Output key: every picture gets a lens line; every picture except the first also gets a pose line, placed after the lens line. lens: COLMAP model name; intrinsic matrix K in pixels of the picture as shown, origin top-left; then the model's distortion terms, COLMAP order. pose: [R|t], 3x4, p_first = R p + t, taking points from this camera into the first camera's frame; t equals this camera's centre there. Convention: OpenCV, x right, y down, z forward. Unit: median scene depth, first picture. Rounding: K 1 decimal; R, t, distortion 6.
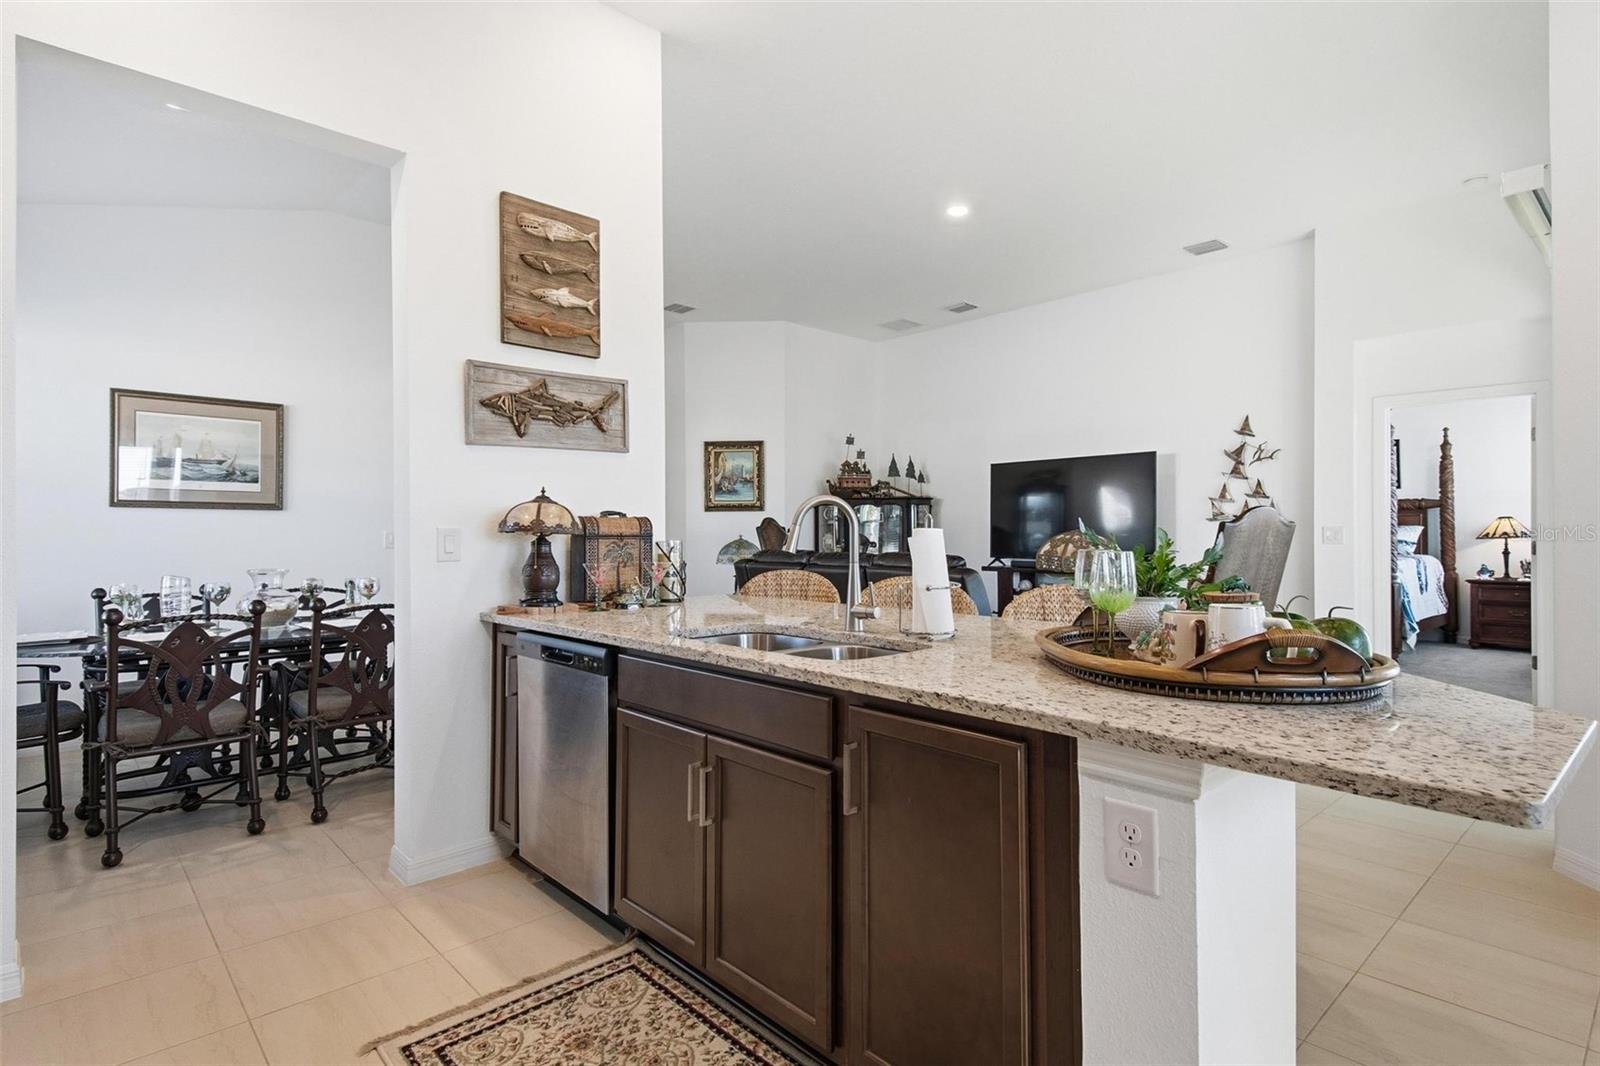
lens RADIAL K [[814.7, 0, 800.0], [0, 814.7, 533.0], [0, 0, 1]] dist [0.025164, -0.000218]
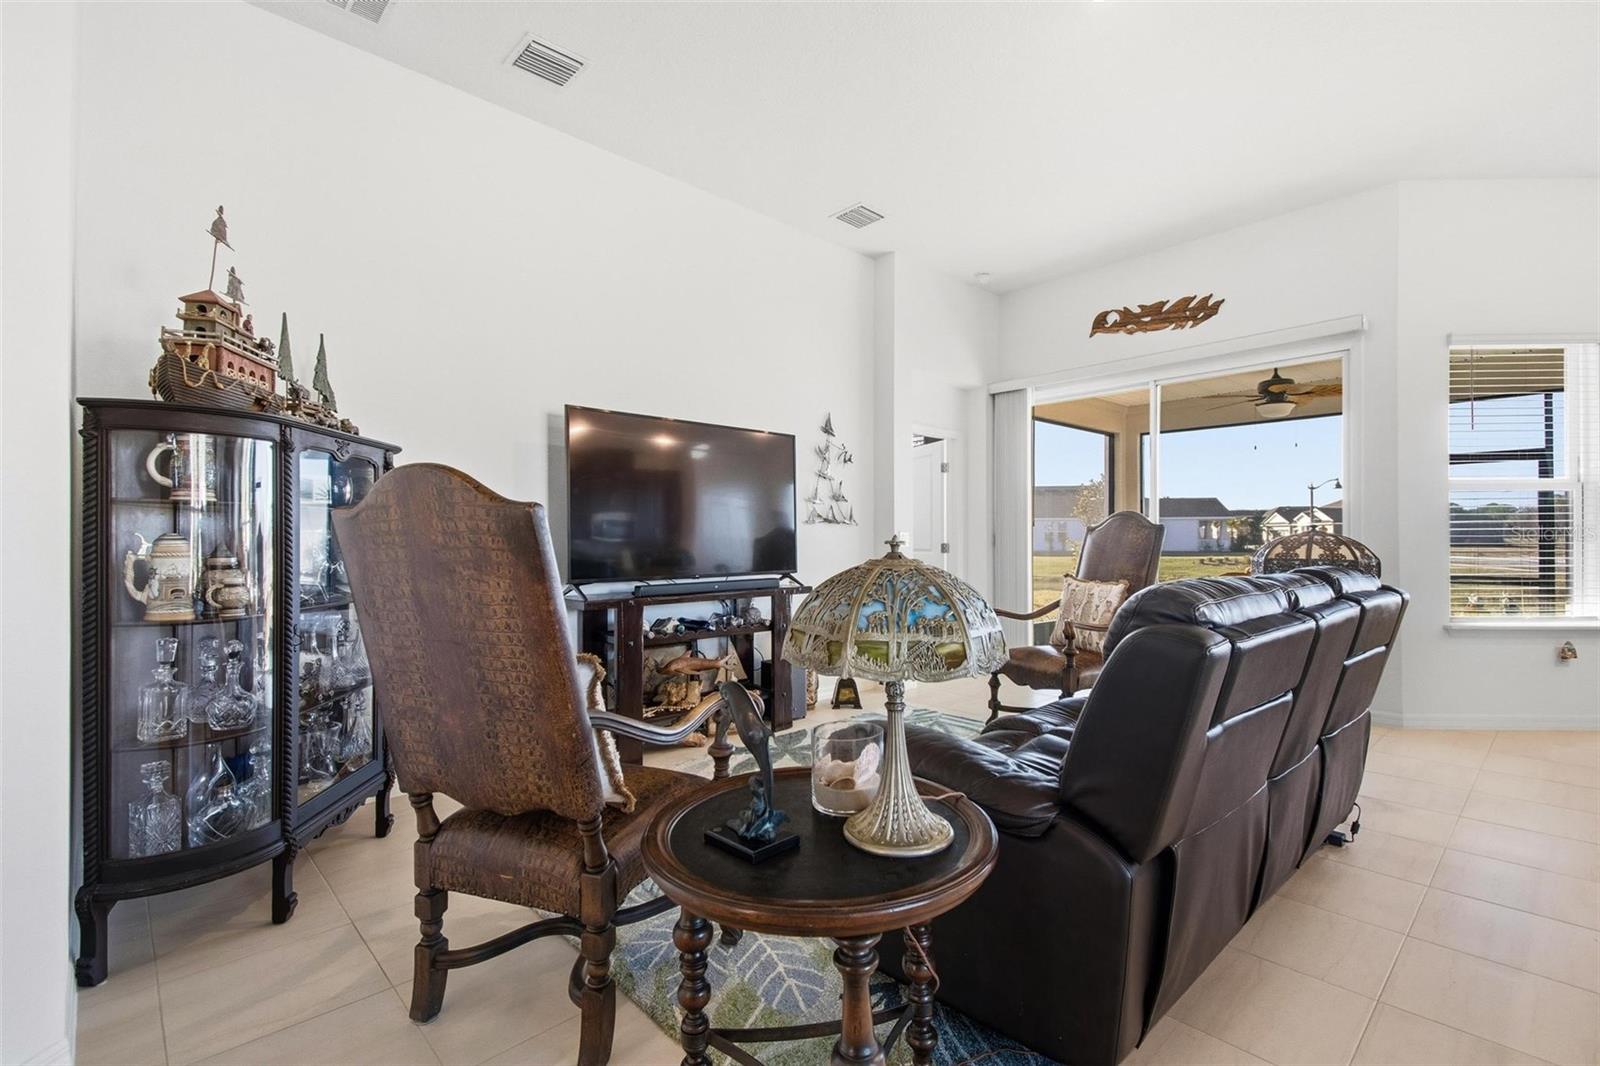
lens RADIAL K [[716.6, 0, 806.9], [0, 716.6, 539.8], [0, 0, 1]] dist [0.047169, -0.023851]
pose [[-0.021401, -0.002591, 0.999768, -0.219897], [-0.003281, 0.999991, 0.002521, 0.000562], [-0.999766, -0.003226, -0.021410, 0.804657]]
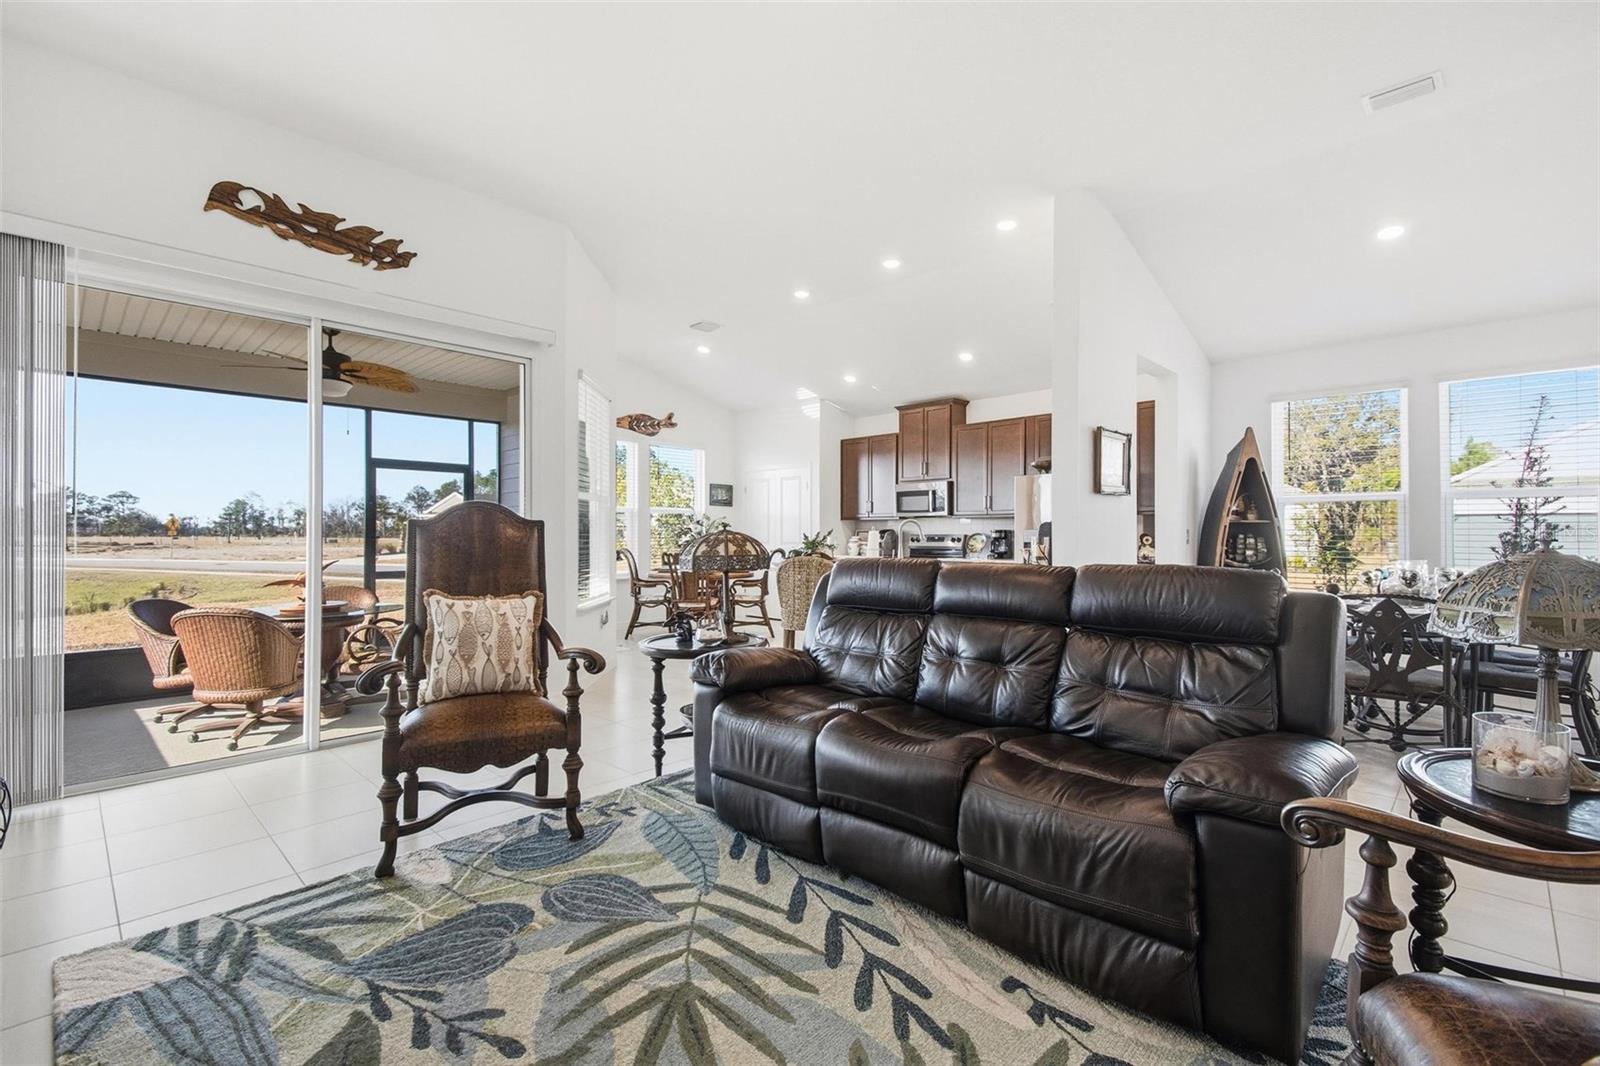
lens RADIAL K [[702.2, 0, 799.8], [0, 702.2, 527.4], [0, 0, 1]] dist [0.035486, 0.000004]
pose [[-0.997908, 0.007950, -0.064158, 0.161283], [0.008607, 0.999913, -0.009972, 0.001118], [0.064073, -0.010504, -0.997890, 0.969701]]
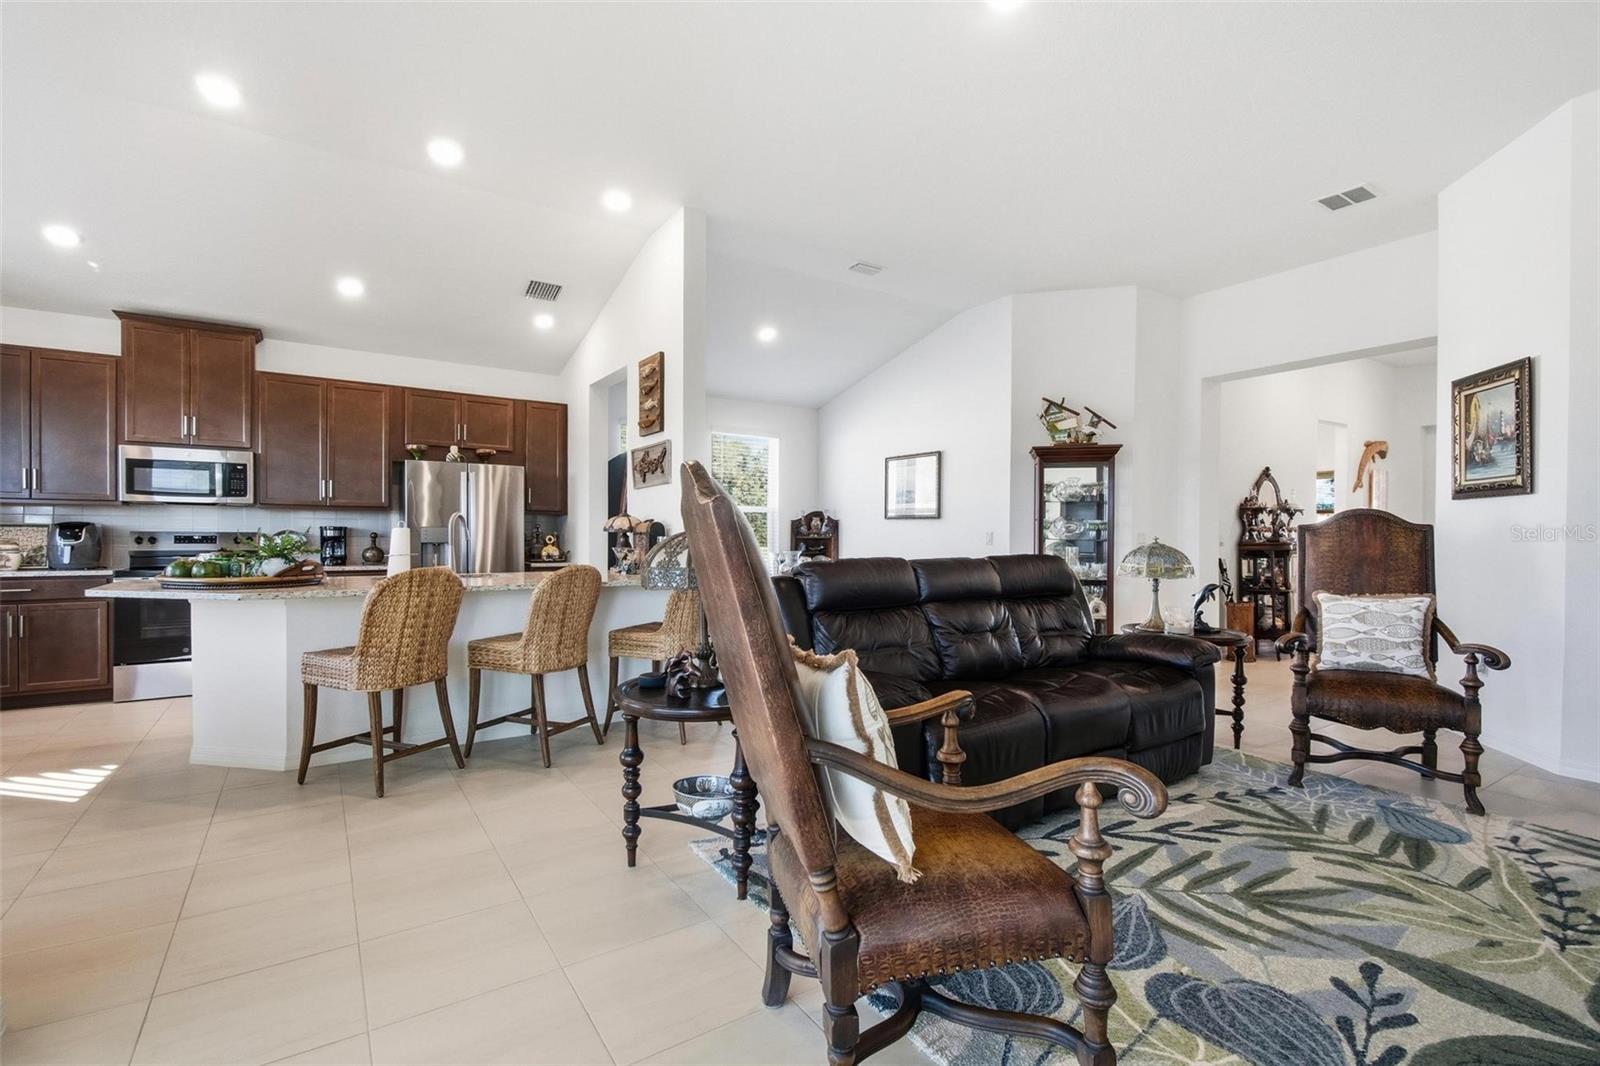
lens RADIAL K [[716.6, 0, 806.9], [0, 716.6, 539.8], [0, 0, 1]] dist [0.047169, -0.023851]
pose [[-0.149694, 0.008645, -0.988695, 0.489171], [-0.005257, 0.999941, 0.009539, 0.000561], [0.988718, 0.006626, -0.149640, 0.621108]]
